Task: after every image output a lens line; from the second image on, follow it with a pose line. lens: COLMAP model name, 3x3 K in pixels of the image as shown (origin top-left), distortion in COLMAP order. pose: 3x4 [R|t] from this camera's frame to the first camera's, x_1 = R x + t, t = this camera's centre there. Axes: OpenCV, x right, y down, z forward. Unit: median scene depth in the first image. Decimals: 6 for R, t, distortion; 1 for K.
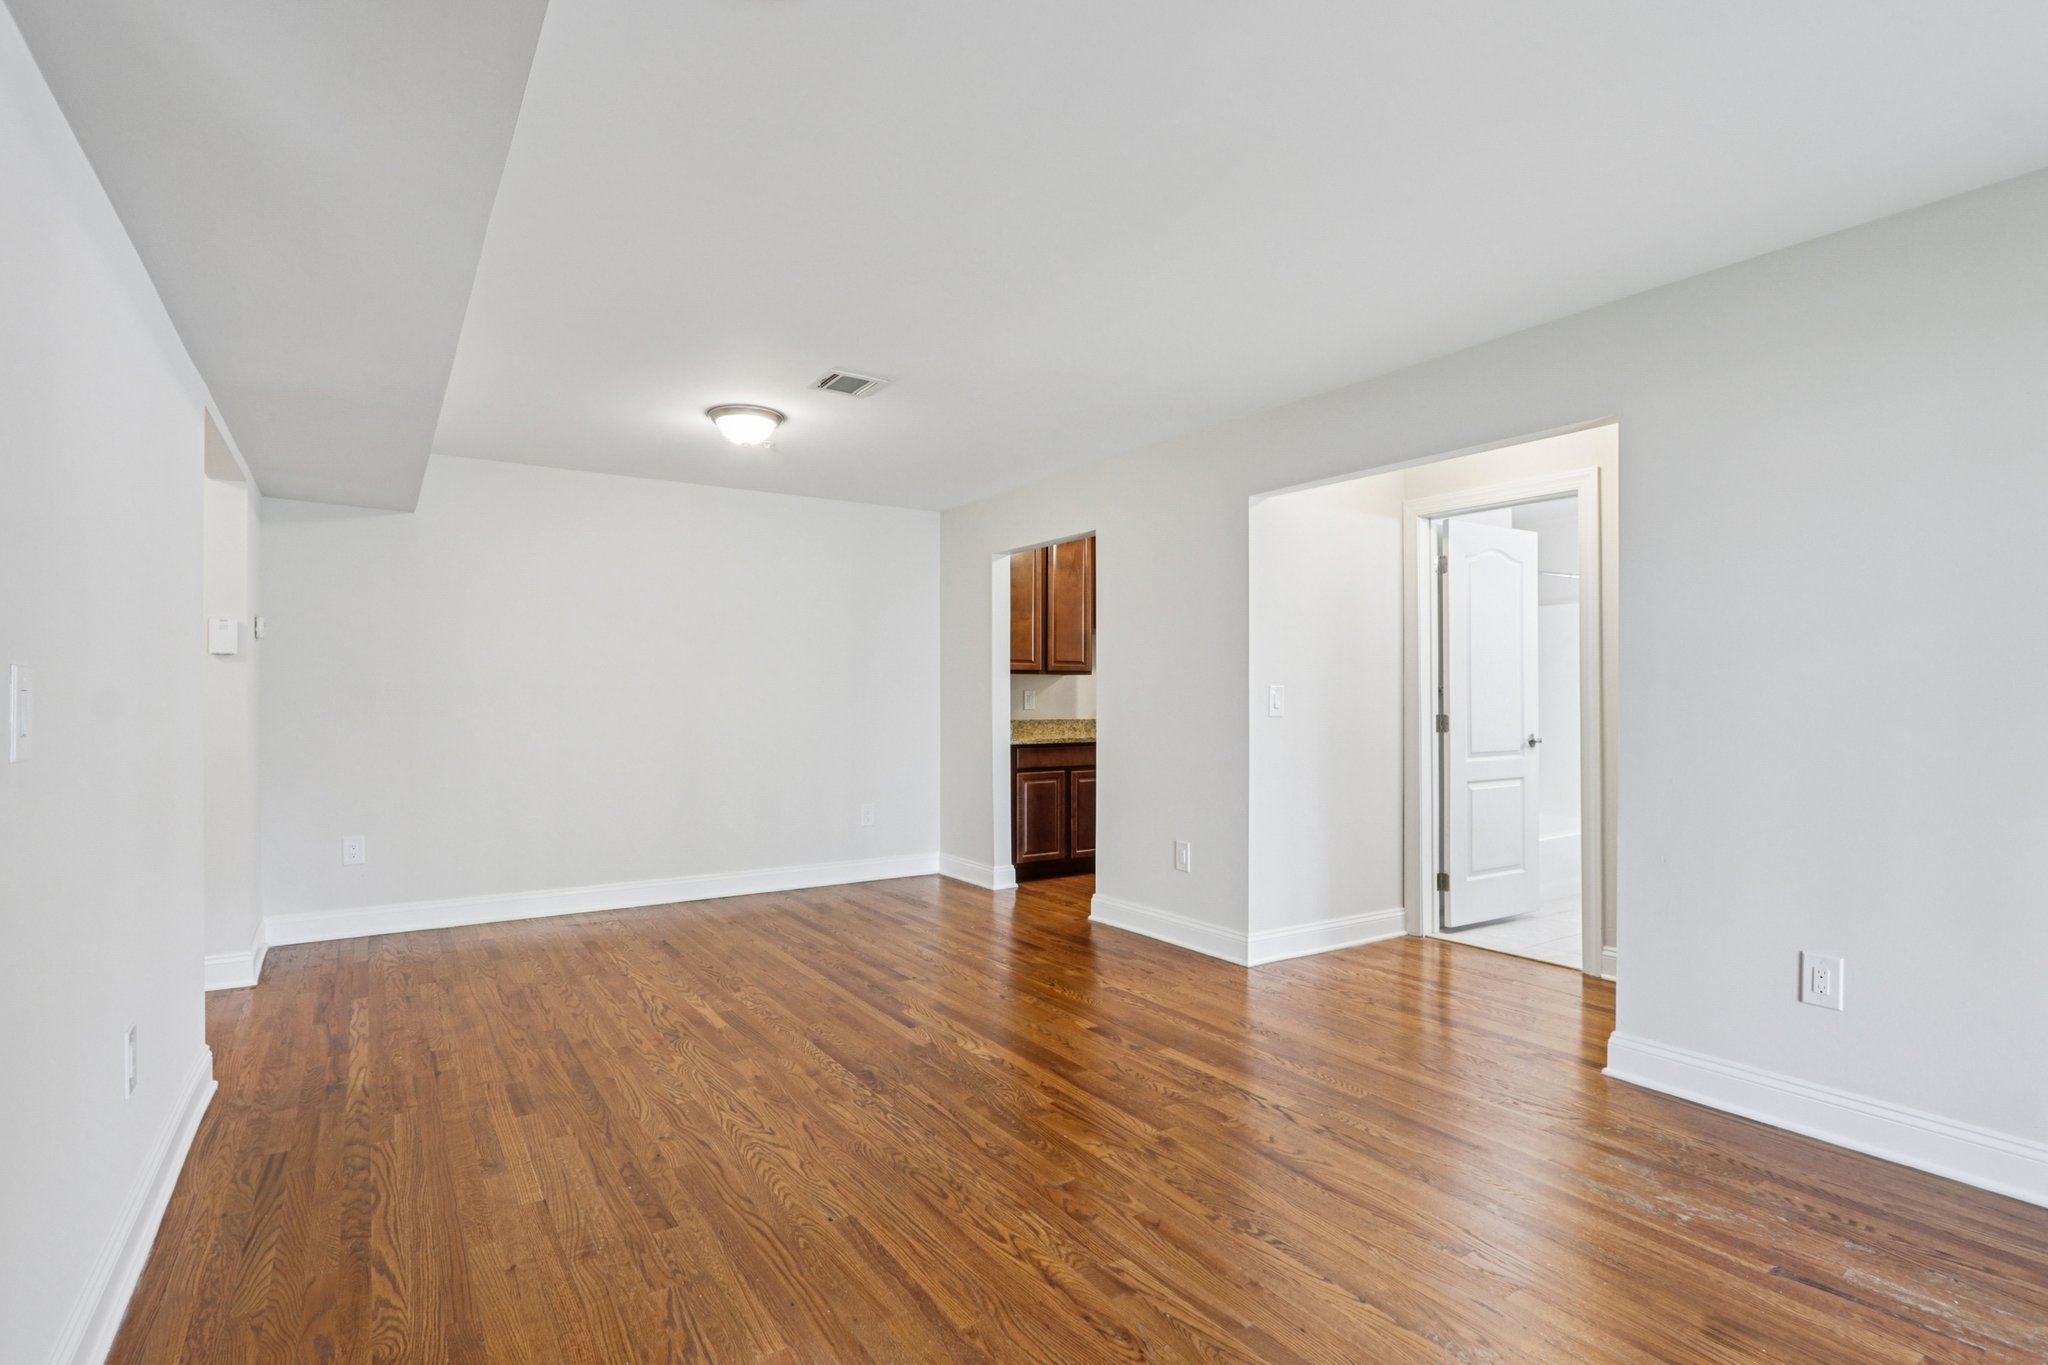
lens RADIAL K [[970.8, 0, 1028.3], [0, 970.8, 703.7], [0, 0, 1]] dist [-0.021220, 0.007298]
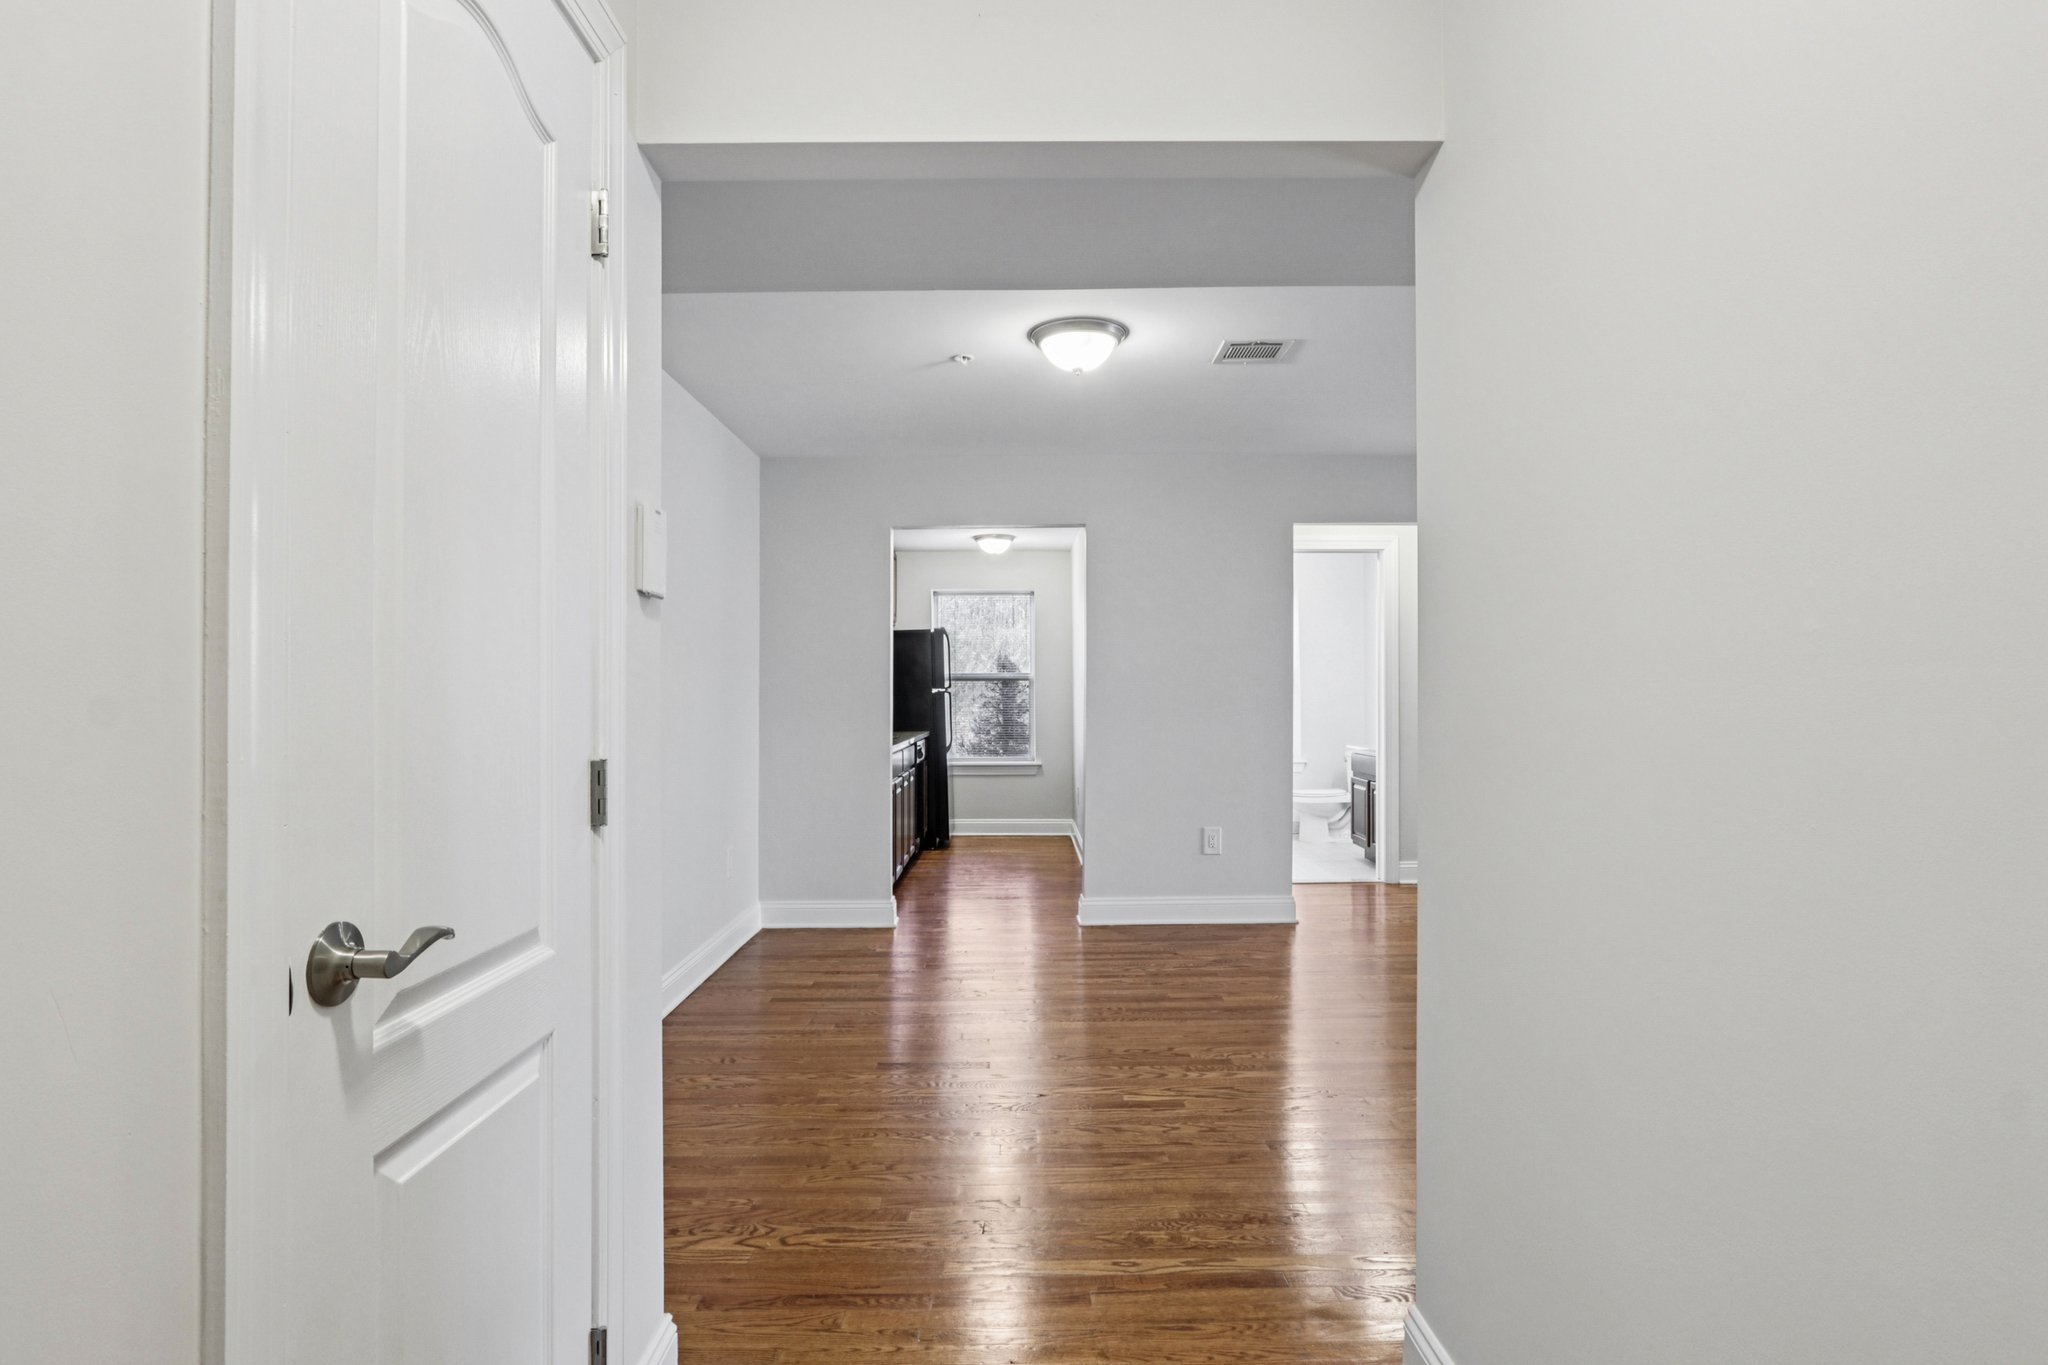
lens RADIAL K [[1042.8, 0, 980.0], [0, 1042.8, 699.4], [0, 0, 1]] dist [-0.009808, -0.001444]
pose [[0.584122, -0.011339, 0.811587, -1.231726], [0.017615, 0.999844, 0.001292, -0.012039], [-0.811475, 0.013541, 0.584231, 0.681877]]
